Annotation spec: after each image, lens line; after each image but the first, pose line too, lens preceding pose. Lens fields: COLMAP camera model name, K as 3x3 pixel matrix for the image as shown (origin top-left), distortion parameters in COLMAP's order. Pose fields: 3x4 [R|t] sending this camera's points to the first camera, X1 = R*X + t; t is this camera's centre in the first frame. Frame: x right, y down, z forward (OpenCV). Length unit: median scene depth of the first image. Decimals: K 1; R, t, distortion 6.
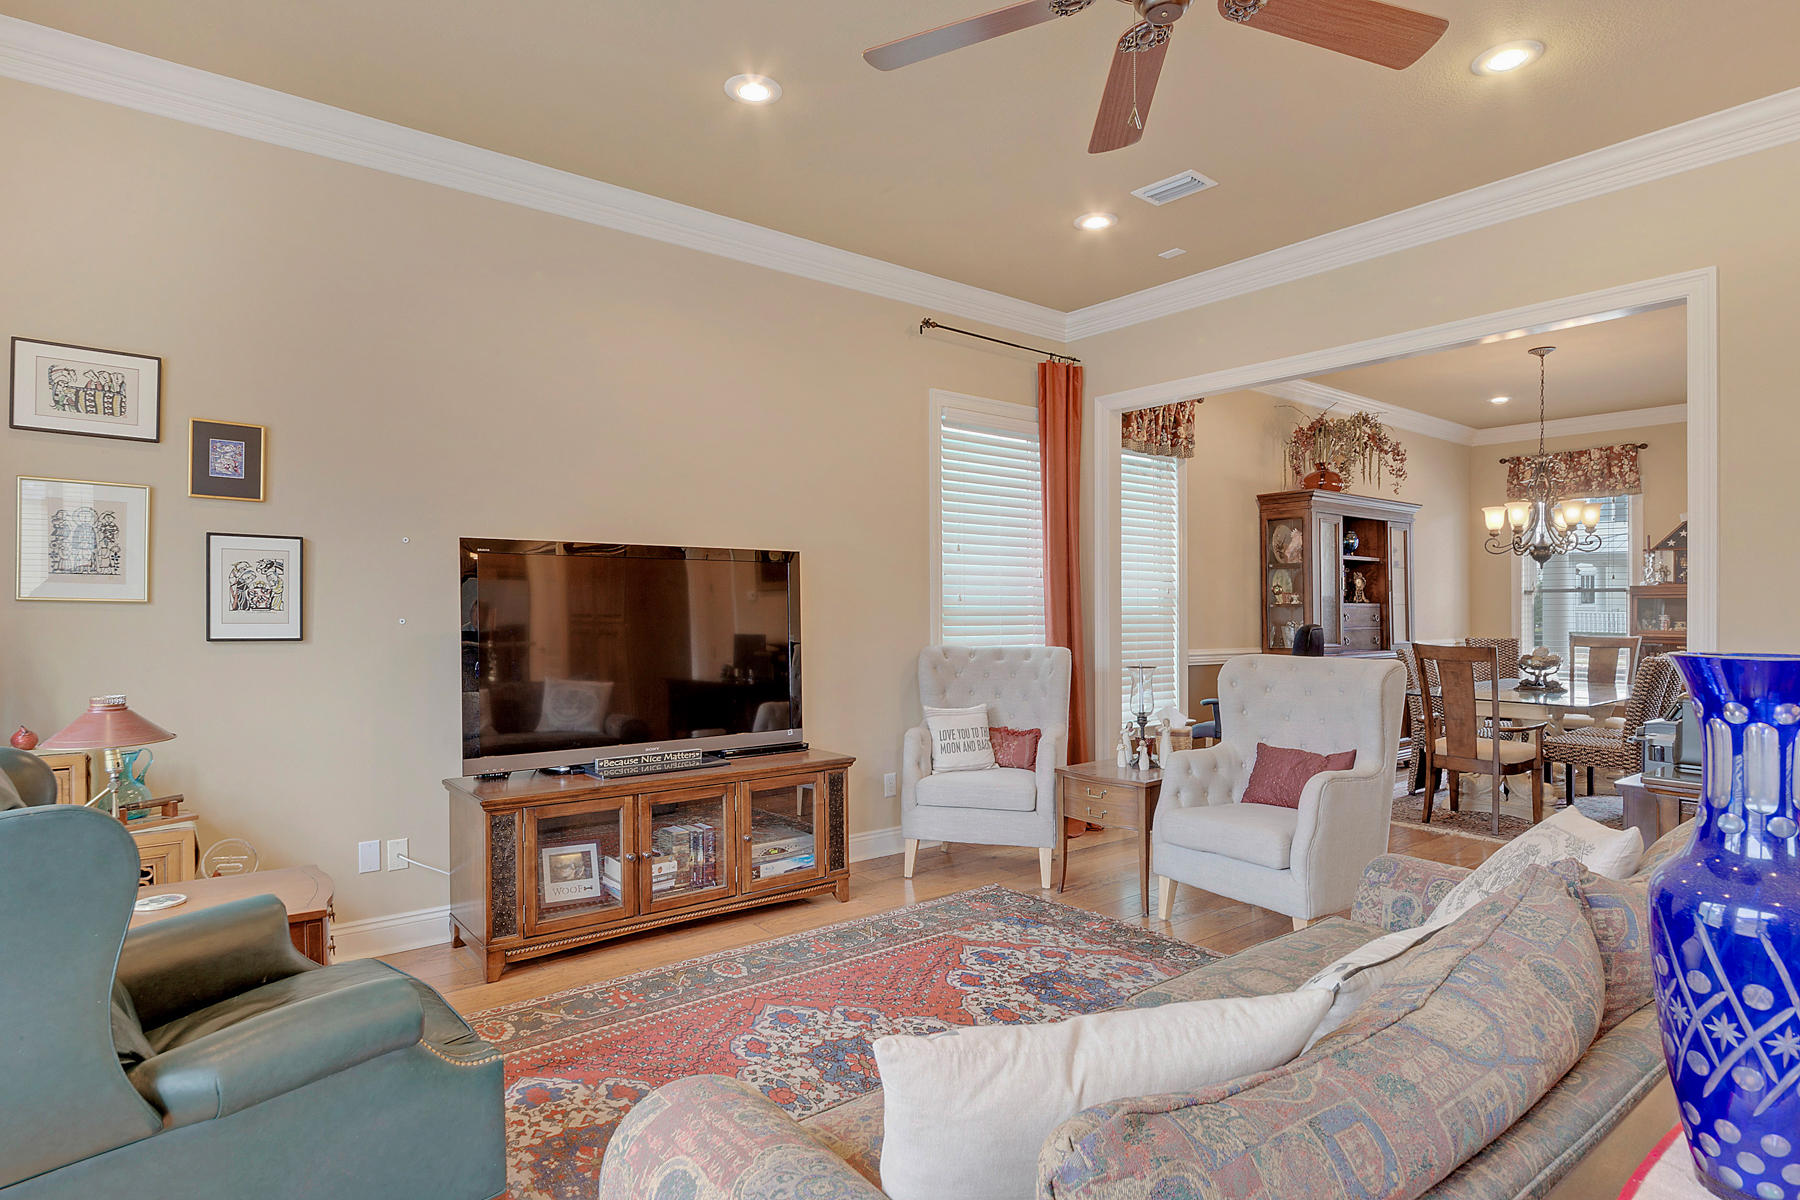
lens RADIAL K [[979.1, 0, 902.3], [0, 979.1, 603.5], [0, 0, 1]] dist [-0.001022, 0.000231]
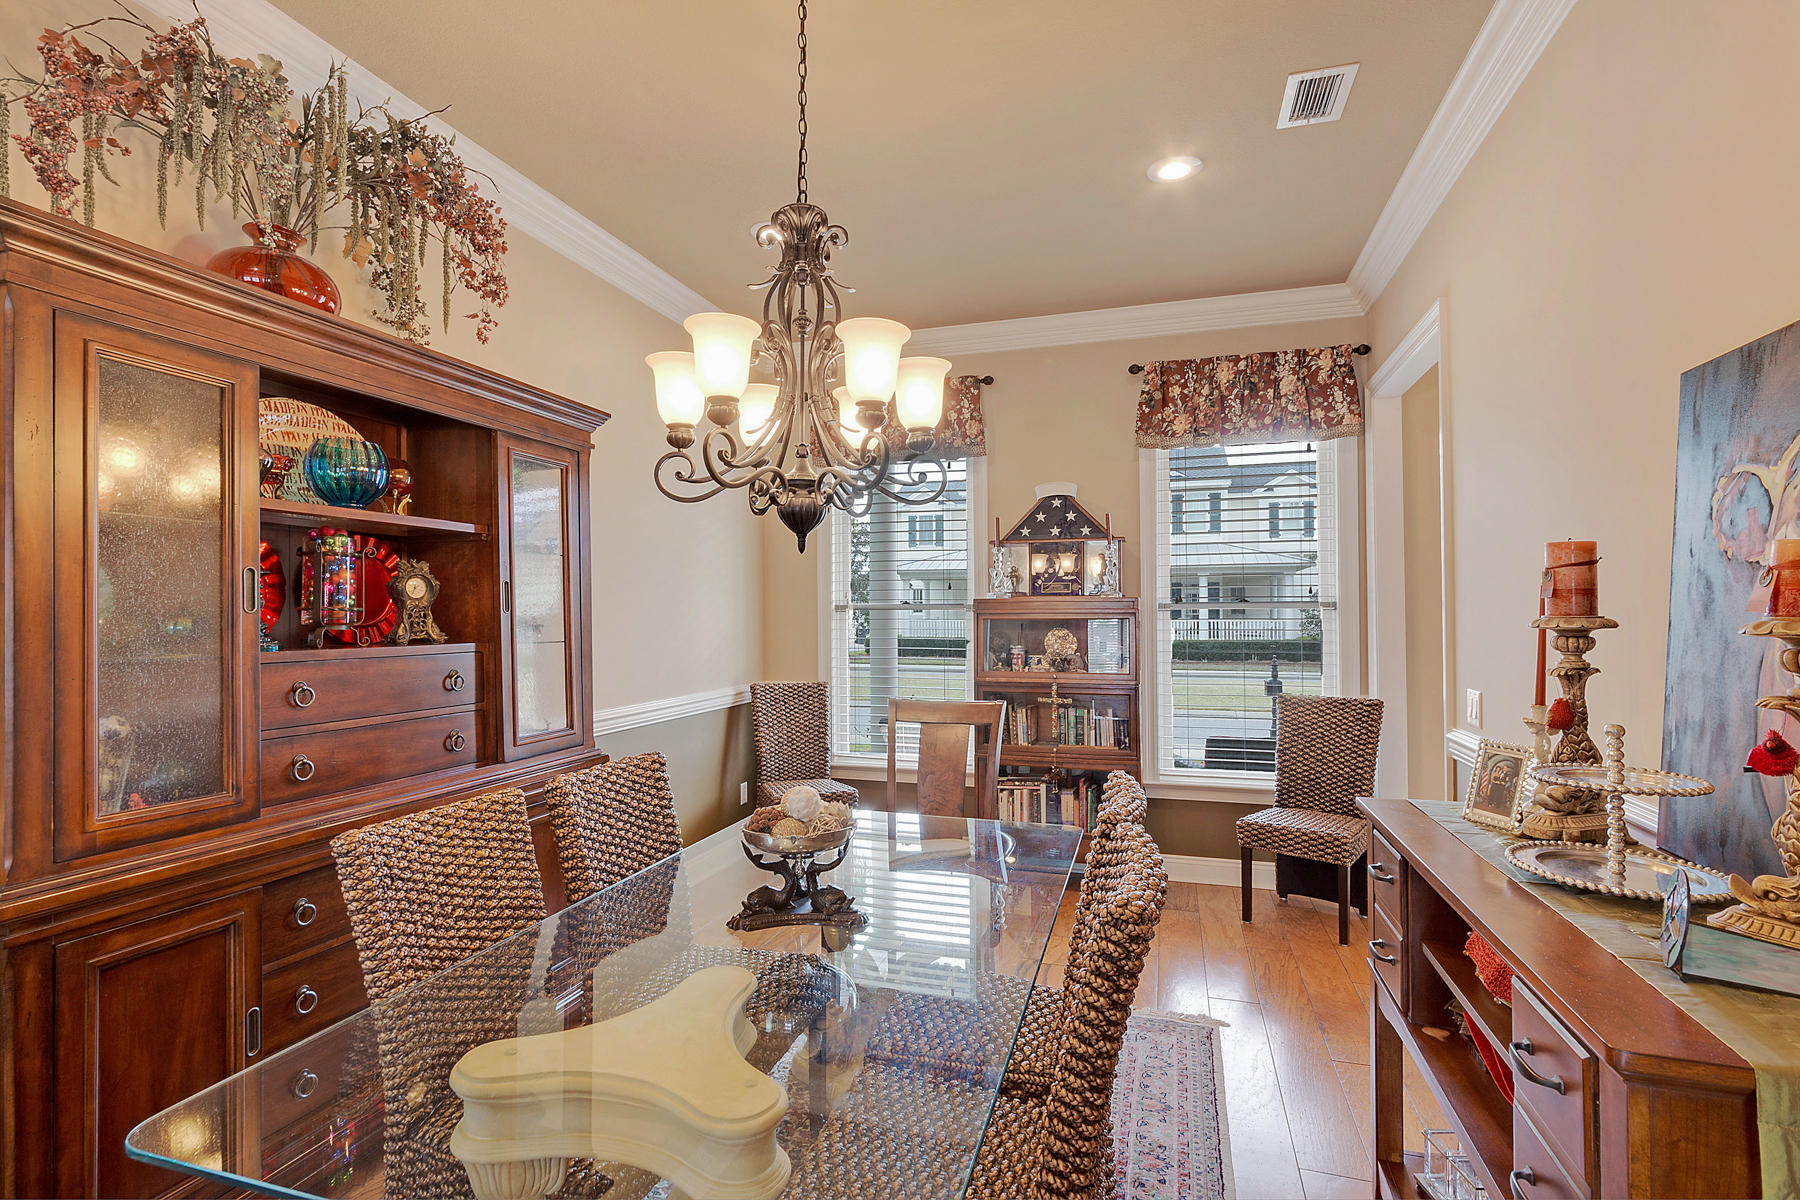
lens RADIAL K [[867.9, 0, 899.7], [0, 867.9, 604.8], [0, 0, 1]] dist [0.000415, 0.000054]
pose [[0.829444, 0.002638, 0.558584, 0.433426], [-0.000454, 0.999992, -0.004049, -0.013270], [-0.558590, 0.003105, 0.829438, 0.619918]]
